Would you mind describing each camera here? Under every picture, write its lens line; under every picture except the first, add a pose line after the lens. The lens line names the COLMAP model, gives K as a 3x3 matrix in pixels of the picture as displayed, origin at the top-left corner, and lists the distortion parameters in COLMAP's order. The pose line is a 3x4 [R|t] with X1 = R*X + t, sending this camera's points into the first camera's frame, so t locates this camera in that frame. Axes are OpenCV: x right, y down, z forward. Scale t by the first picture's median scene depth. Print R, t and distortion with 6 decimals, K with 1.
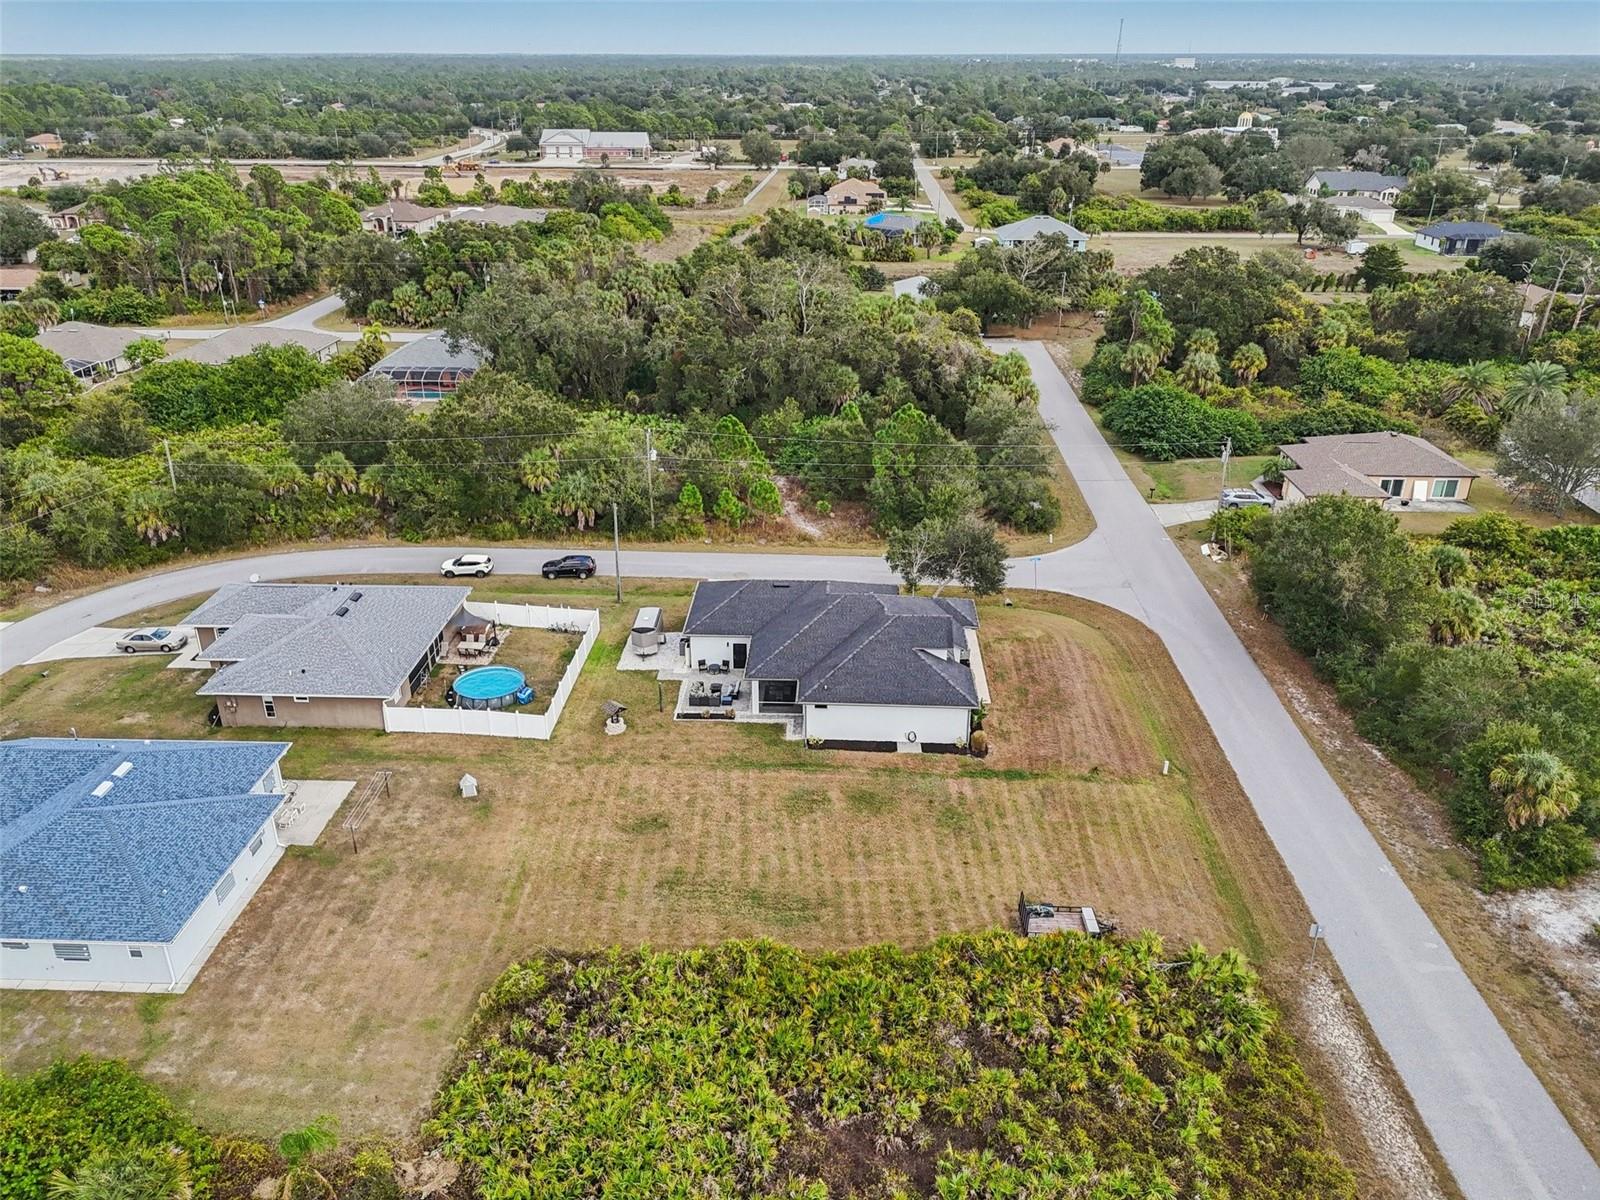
lens RADIAL K [[1168.4, 0, 800.0], [0, 1168.4, 600.0], [0, 0, 1]] dist [0.076332, -0.094792]
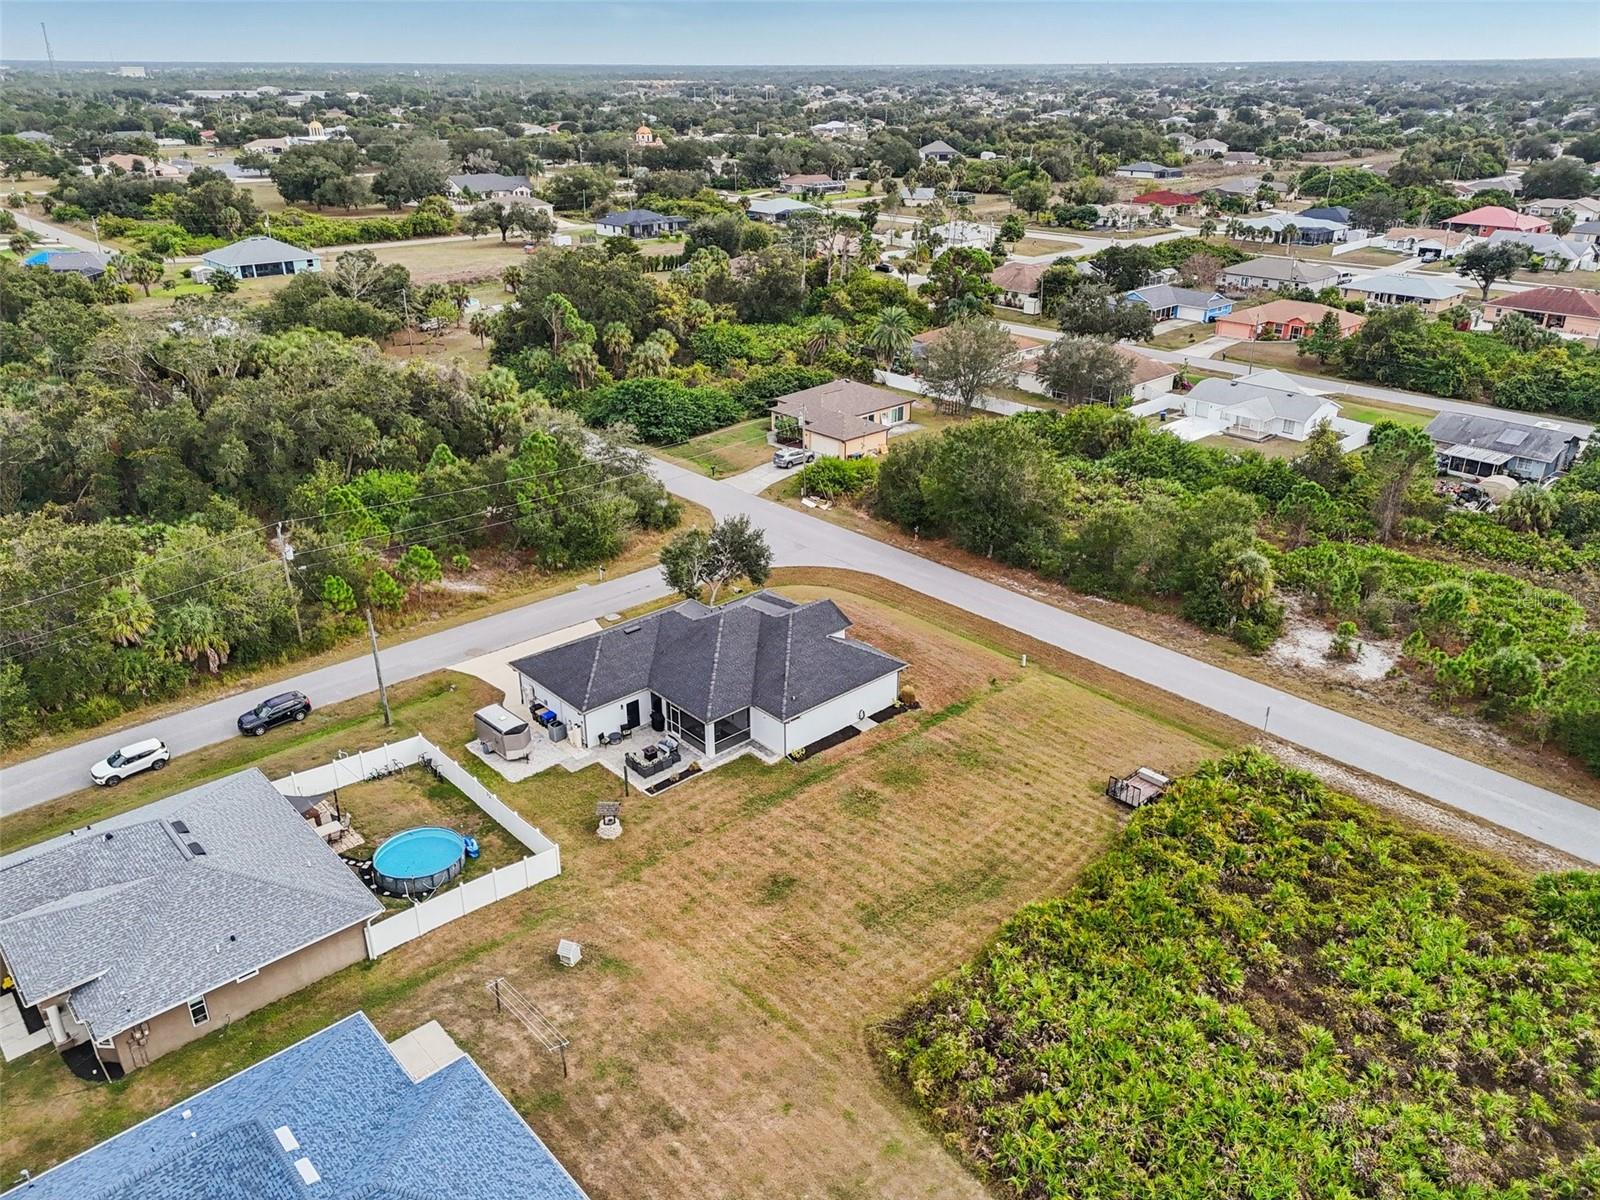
lens RADIAL K [[1168.4, 0, 800.0], [0, 1168.4, 600.0], [0, 0, 1]] dist [0.076332, -0.094792]
pose [[0.709665, -0.291830, 0.641256, -0.476532], [0.295787, 0.949492, 0.104764, -0.086591], [-0.639441, 0.115328, 0.760141, 0.188288]]
